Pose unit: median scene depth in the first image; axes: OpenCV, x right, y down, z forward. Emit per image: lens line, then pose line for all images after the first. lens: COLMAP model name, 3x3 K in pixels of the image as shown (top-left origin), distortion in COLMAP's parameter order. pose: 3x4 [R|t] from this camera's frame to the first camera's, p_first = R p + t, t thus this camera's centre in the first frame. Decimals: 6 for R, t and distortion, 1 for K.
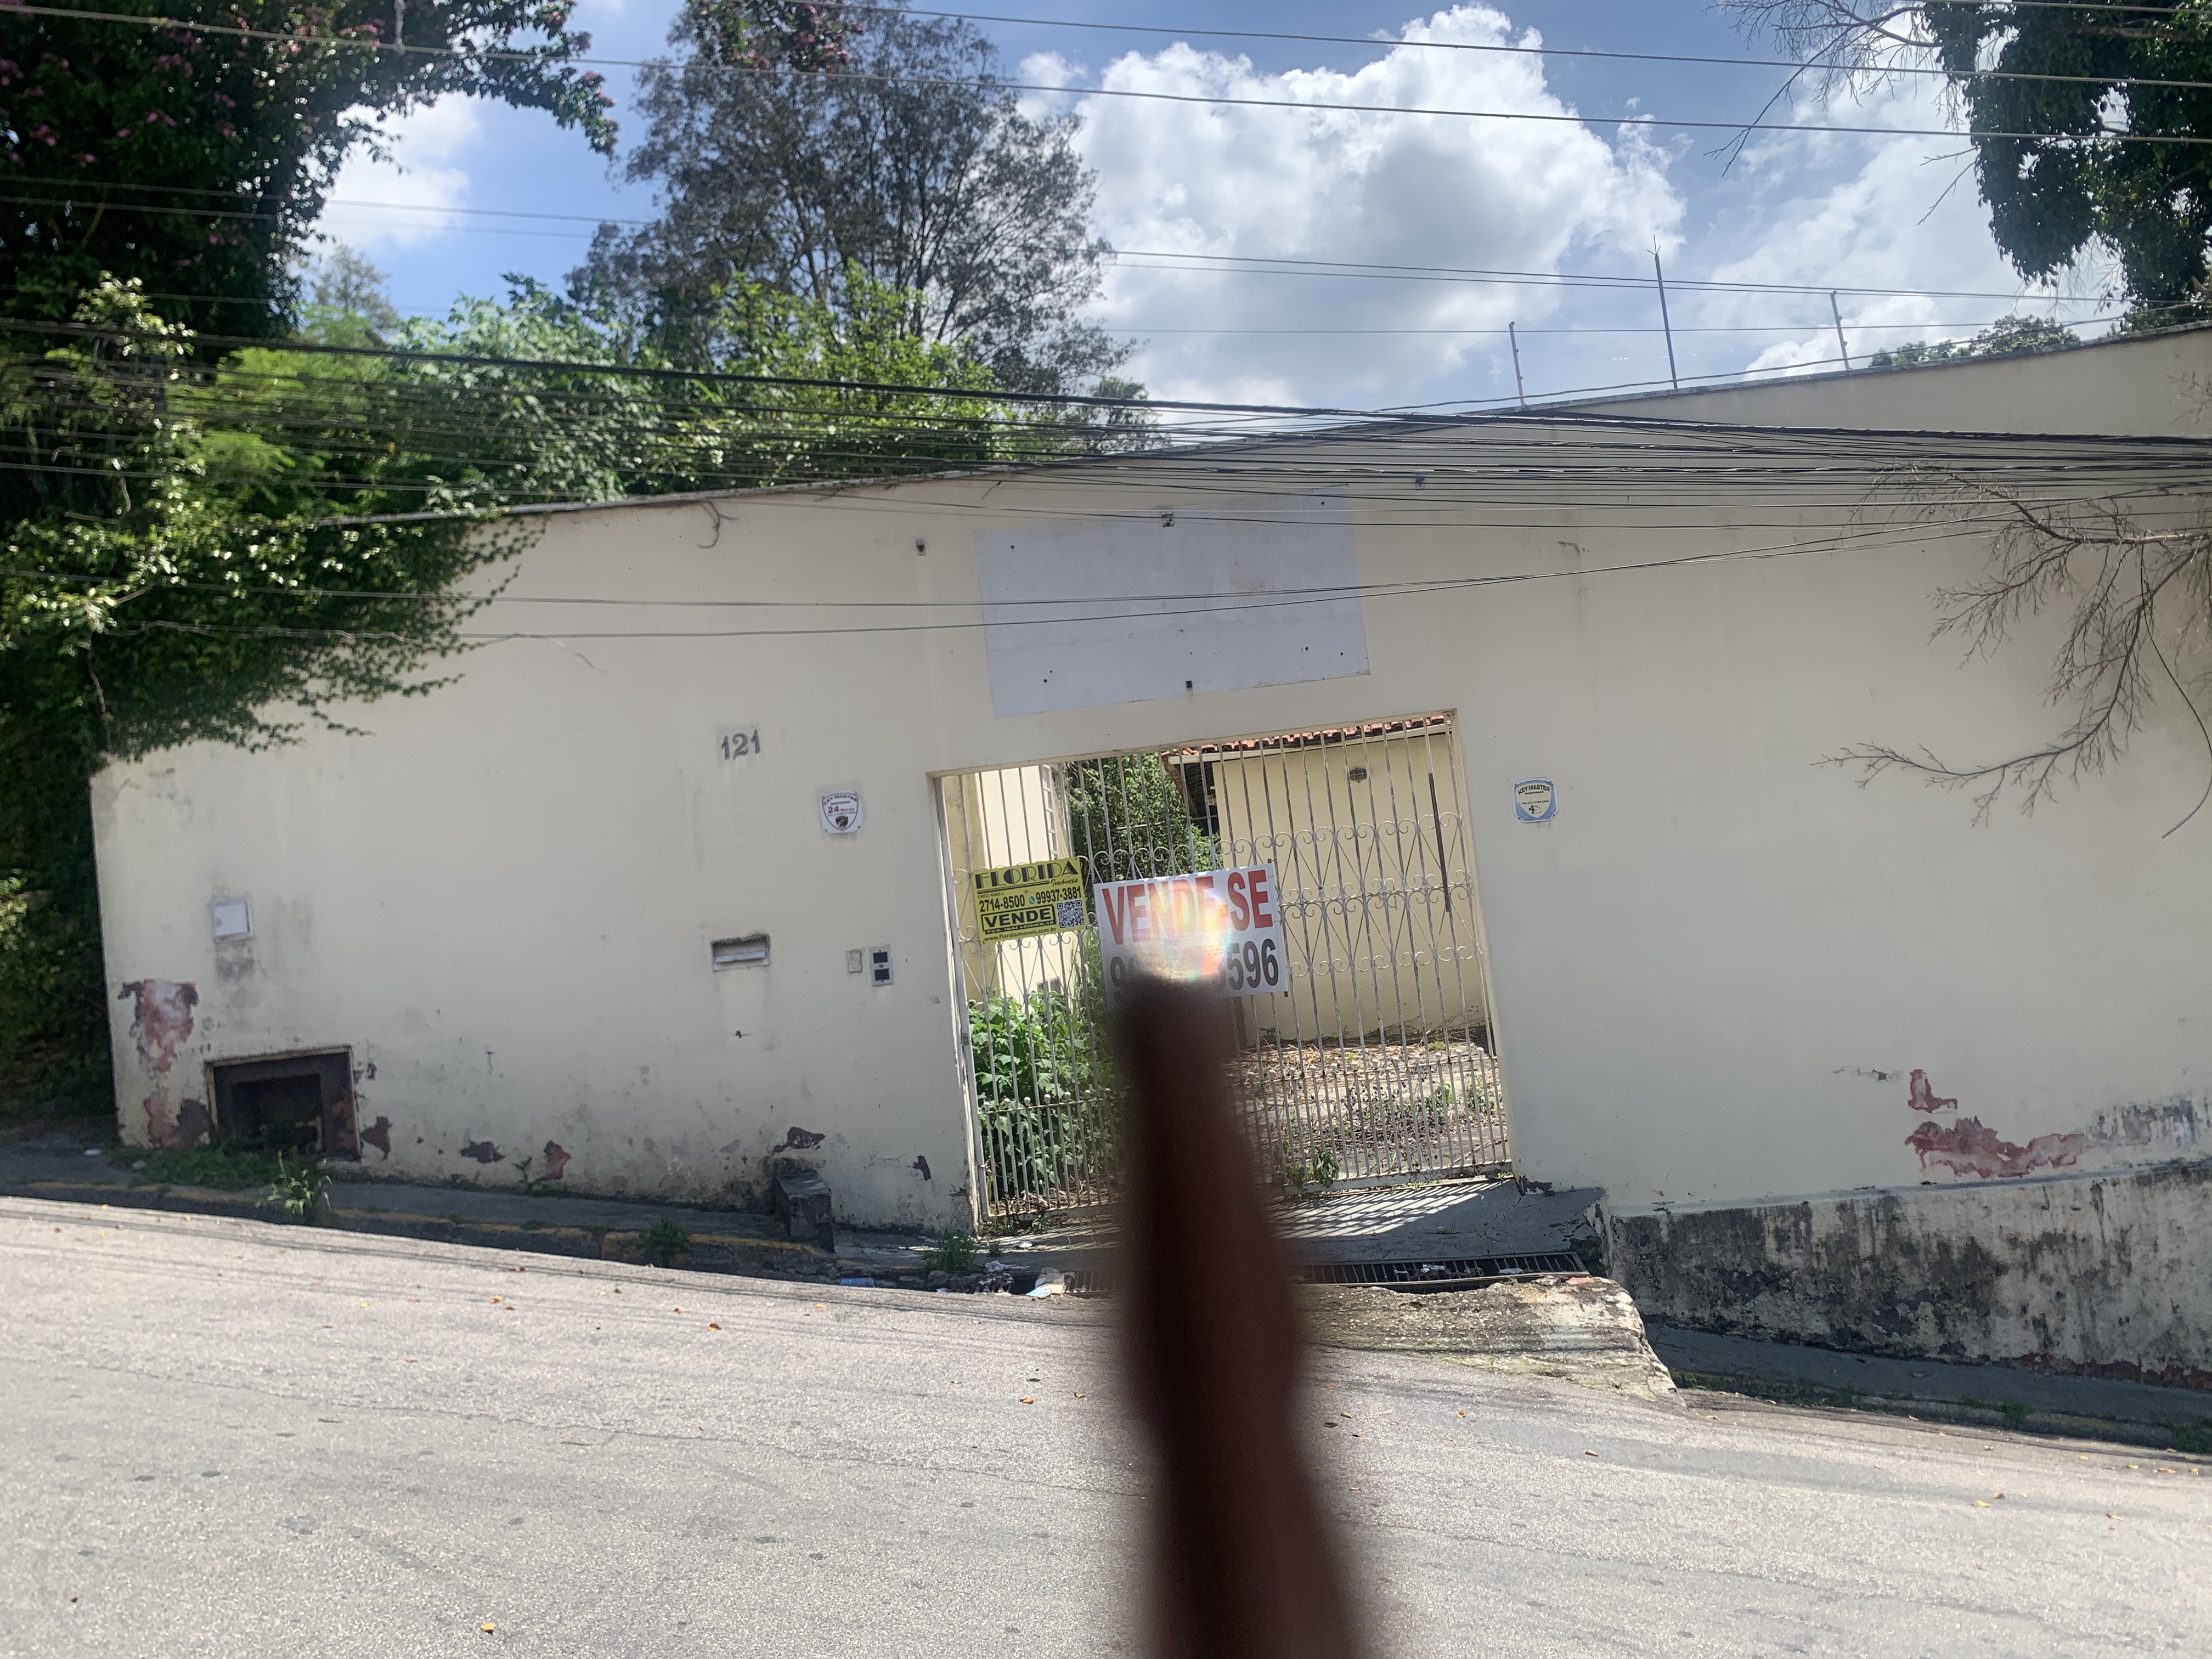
lens RADIAL K [[1680.5, 0, 1106.7], [0, 1680.5, 822.1], [0, 0, 1]] dist [0.016894, 0.002581]
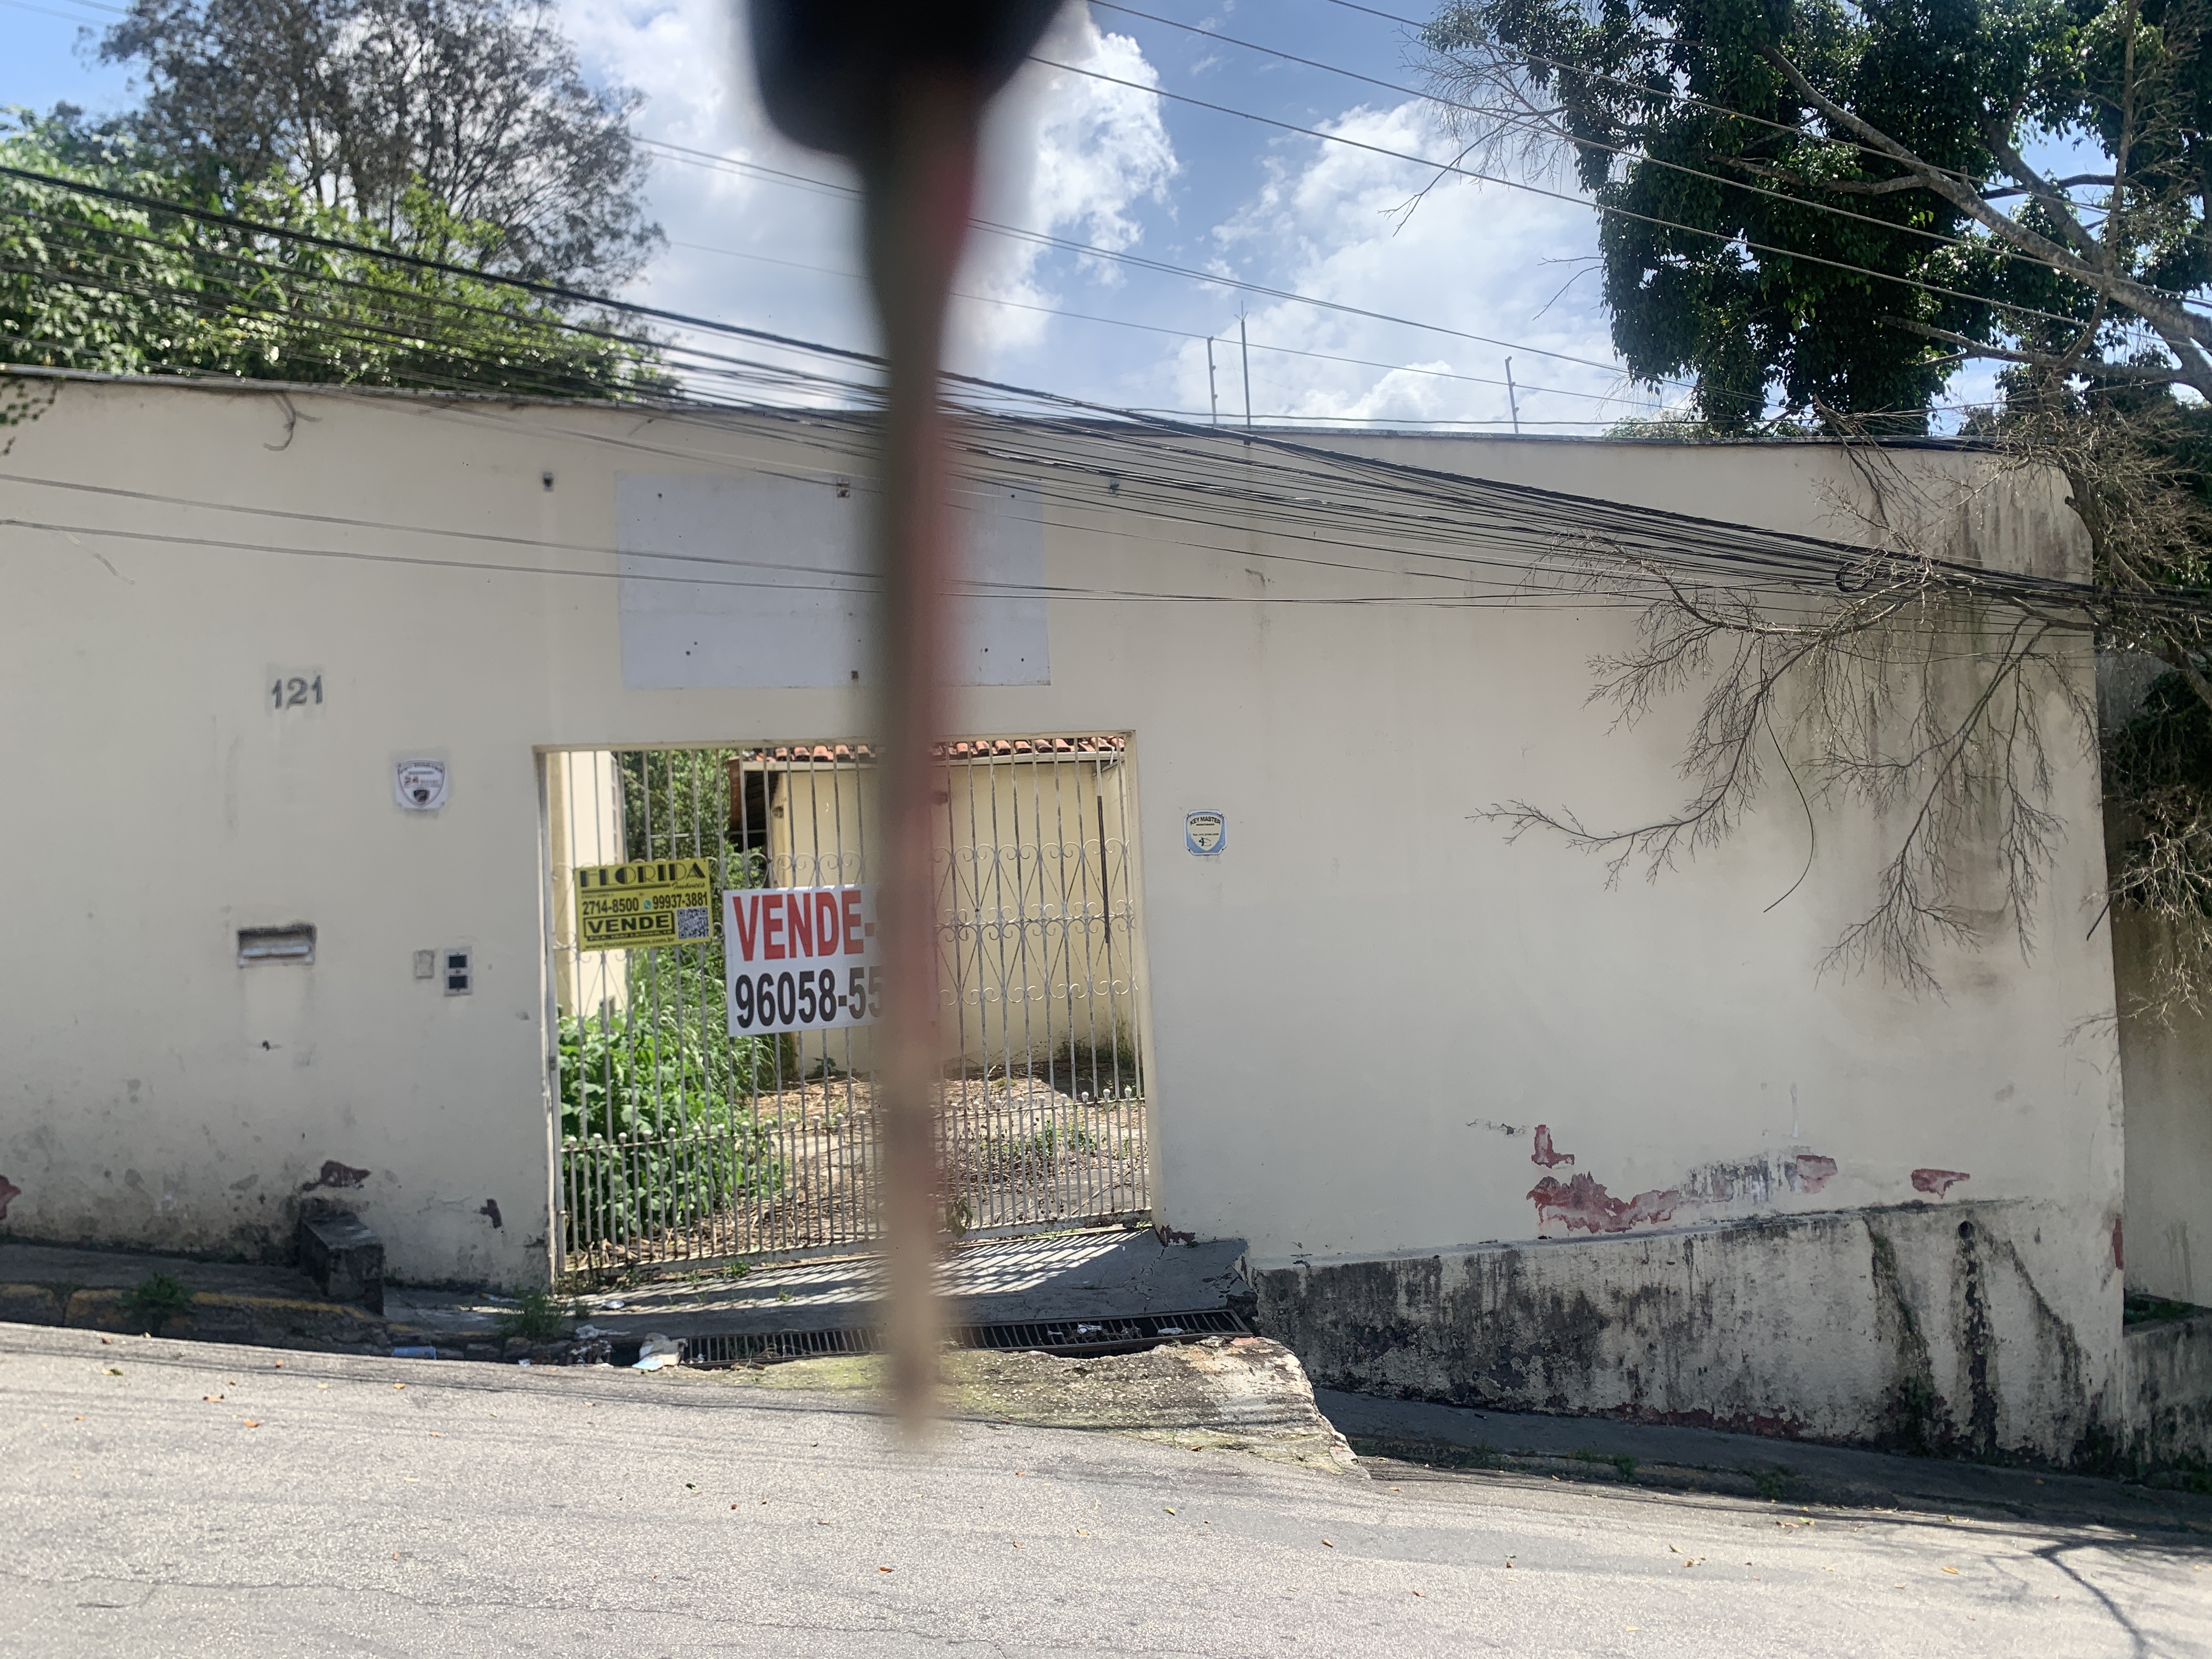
lens RADIAL K [[1689.0, 0, 1093.4], [0, 1689.0, 815.8], [0, 0, 1]] dist [0.002729, 0.016239]
pose [[0.956115, 0.078613, 0.282249, -0.079731], [-0.072833, 0.996864, -0.030930, 0.012222], [-0.283796, 0.009015, 0.958842, 0.100297]]
